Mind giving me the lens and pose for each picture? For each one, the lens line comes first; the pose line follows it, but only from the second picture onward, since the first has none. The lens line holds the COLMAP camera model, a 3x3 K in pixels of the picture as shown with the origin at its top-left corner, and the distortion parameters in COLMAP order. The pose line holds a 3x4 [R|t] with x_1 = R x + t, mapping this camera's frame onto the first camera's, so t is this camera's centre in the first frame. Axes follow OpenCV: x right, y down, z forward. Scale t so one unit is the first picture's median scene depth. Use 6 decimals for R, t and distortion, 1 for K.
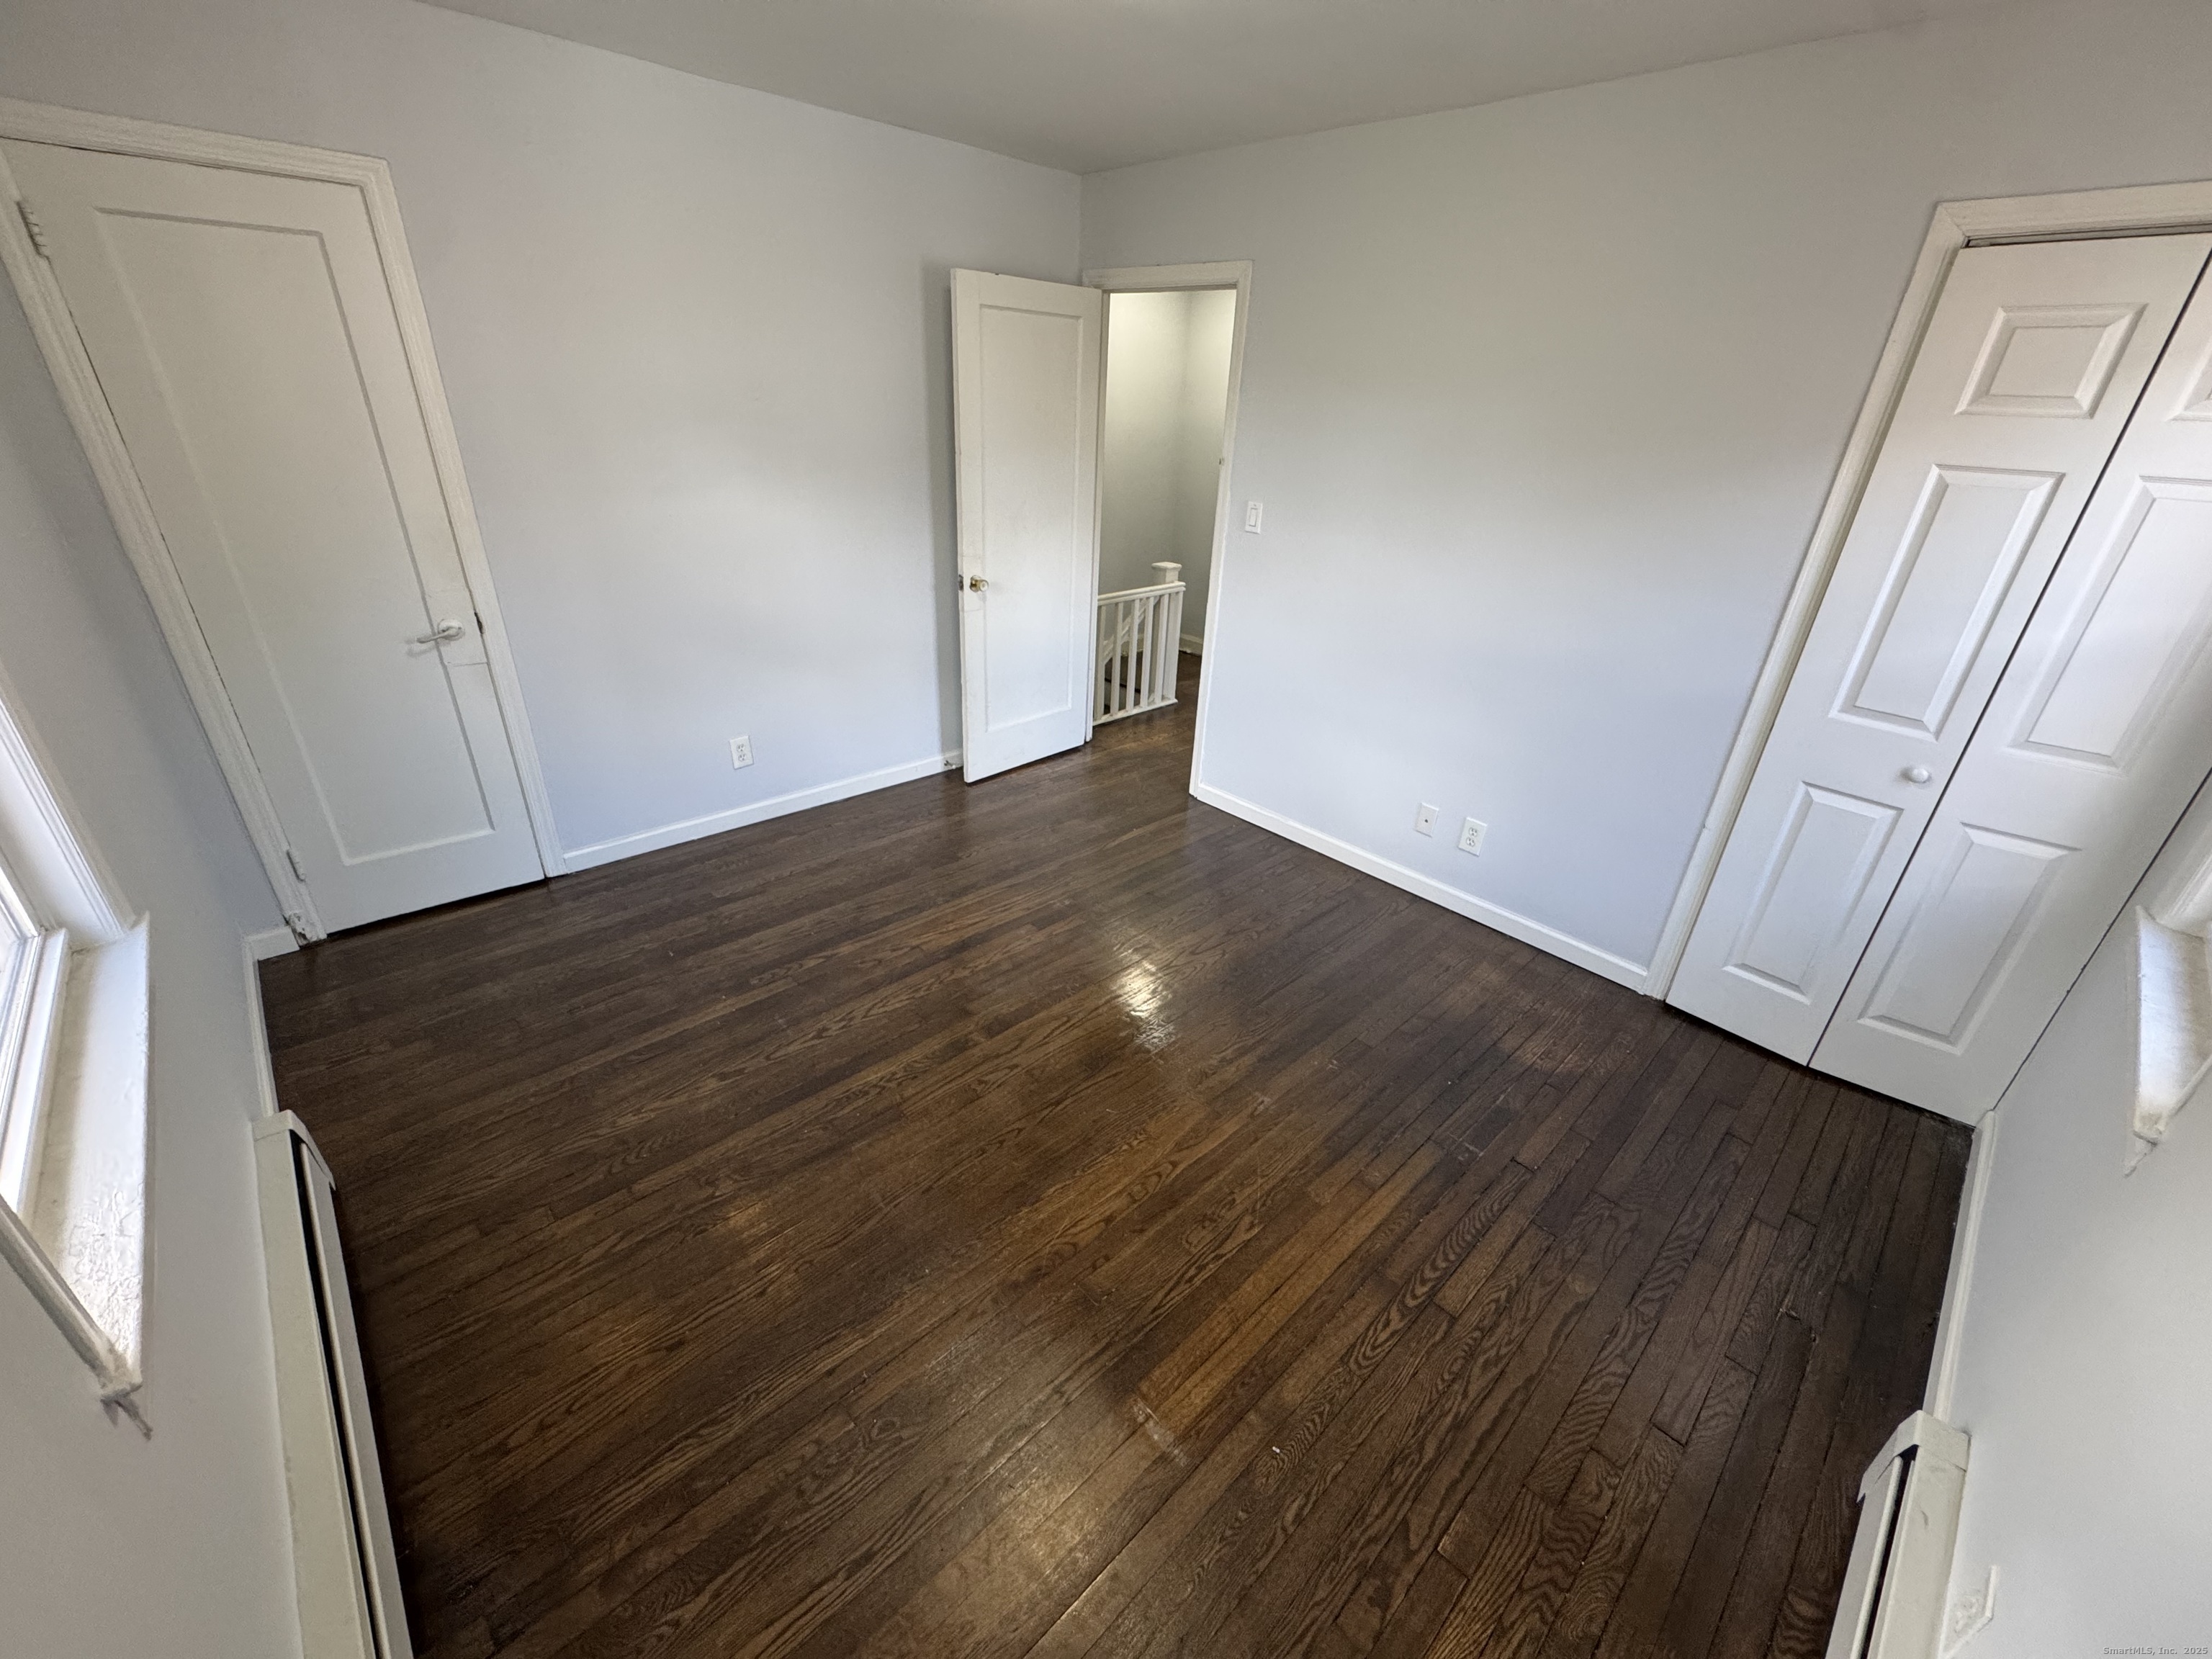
lens RADIAL K [[882.2, 0, 1105.2], [0, 882.2, 824.1], [0, 0, 1]] dist [-0.001967, 0.000129]
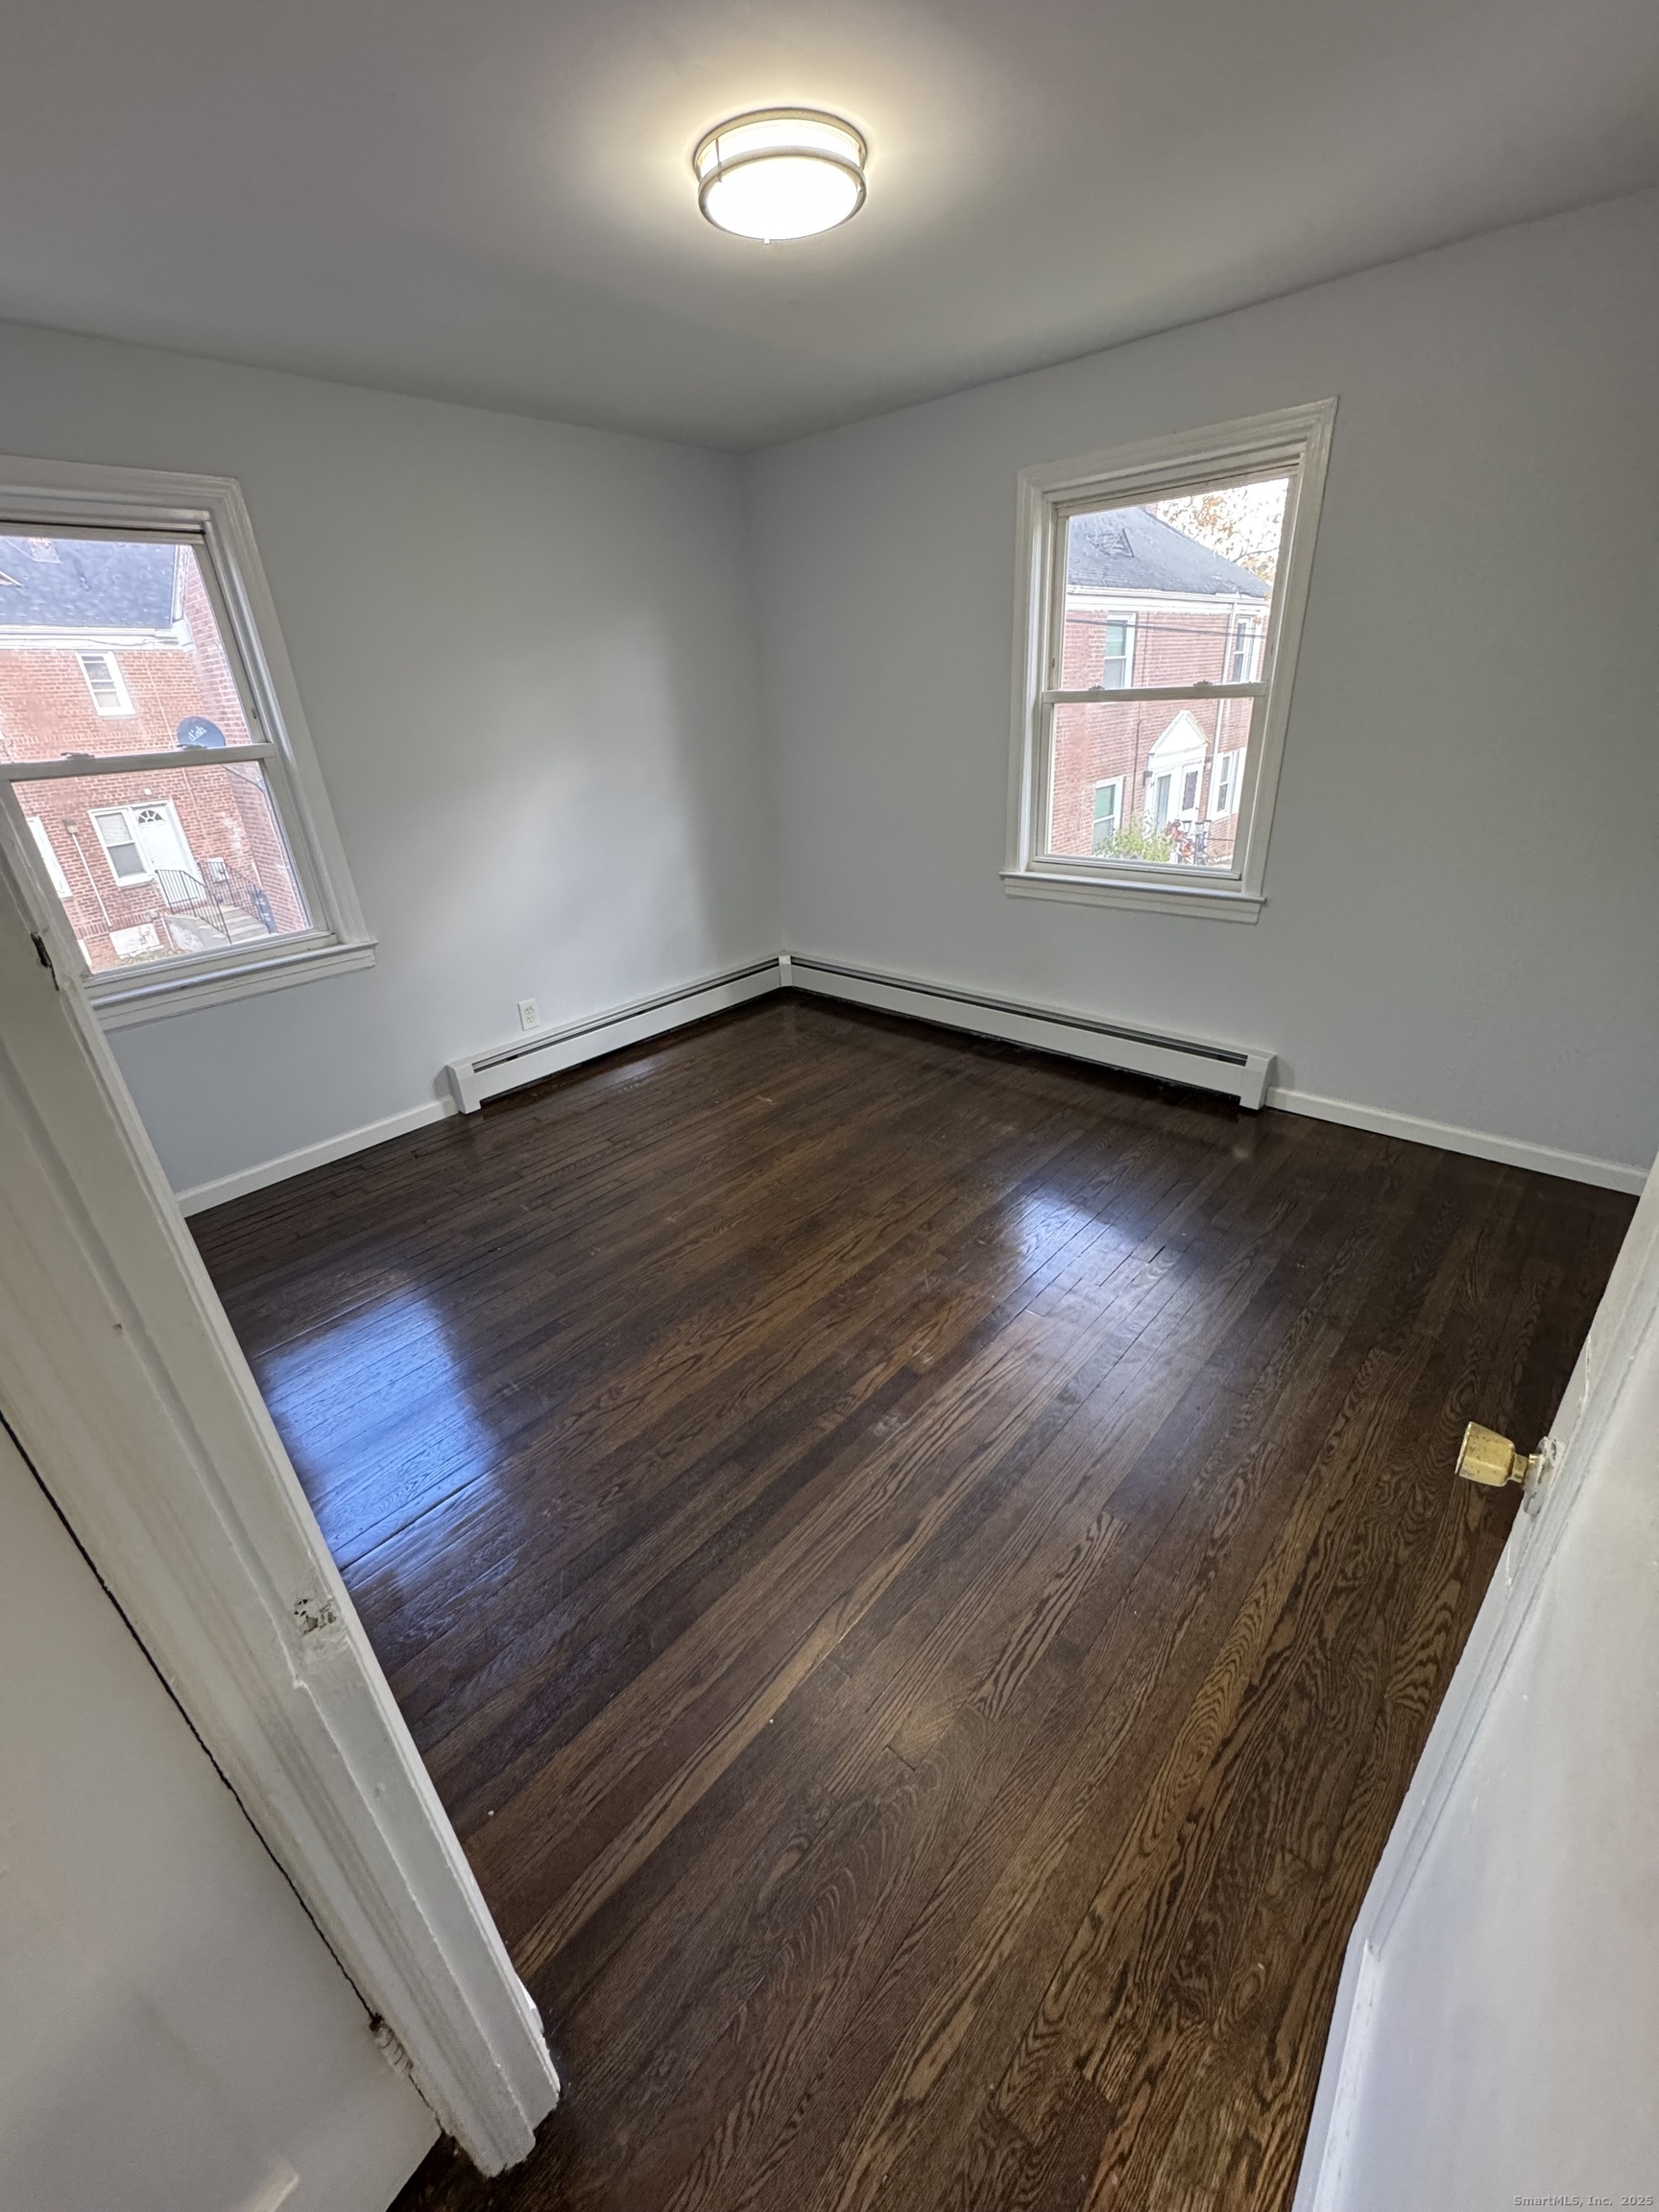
lens RADIAL K [[882.2, 0, 836.9], [0, 882.2, 1102.0], [0, 0, 1]] dist [-0.001967, 0.000129]
pose [[-0.996577, 0.043144, -0.070515, 0.029874], [-0.027844, 0.627983, 0.777729, -0.750815], [0.077837, 0.777030, -0.624633, 1.658280]]
